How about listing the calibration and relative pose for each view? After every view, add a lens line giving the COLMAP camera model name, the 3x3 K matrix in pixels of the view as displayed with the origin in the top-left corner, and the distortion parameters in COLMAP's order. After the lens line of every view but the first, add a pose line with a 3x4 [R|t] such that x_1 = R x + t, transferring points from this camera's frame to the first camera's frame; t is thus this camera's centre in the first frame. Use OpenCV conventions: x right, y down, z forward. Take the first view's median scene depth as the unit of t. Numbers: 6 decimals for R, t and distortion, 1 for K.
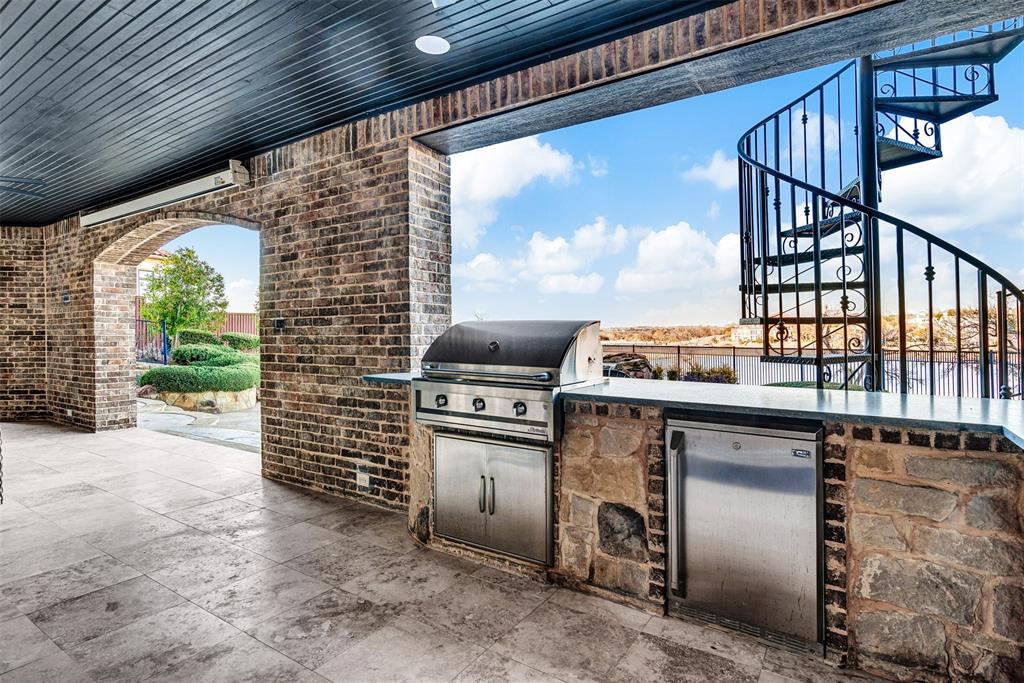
lens RADIAL K [[519.8, 0, 516.4], [0, 519.8, 337.7], [0, 0, 1]] dist [-0.004084, 0.001256]
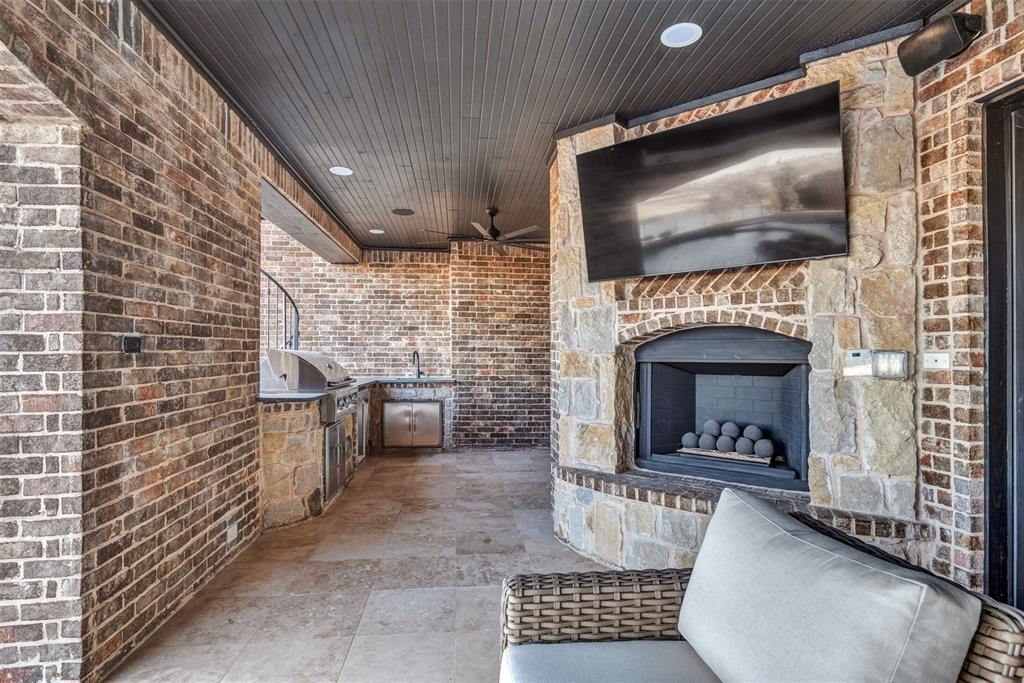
lens RADIAL K [[519.8, 0, 510.6], [0, 519.8, 344.7], [0, 0, 1]] dist [-0.004084, 0.001256]
pose [[-0.629498, 0.015028, 0.776857, -1.130848], [0.008705, 0.999887, -0.012289, -0.018115], [-0.776954, -0.000973, -0.629557, 1.072665]]
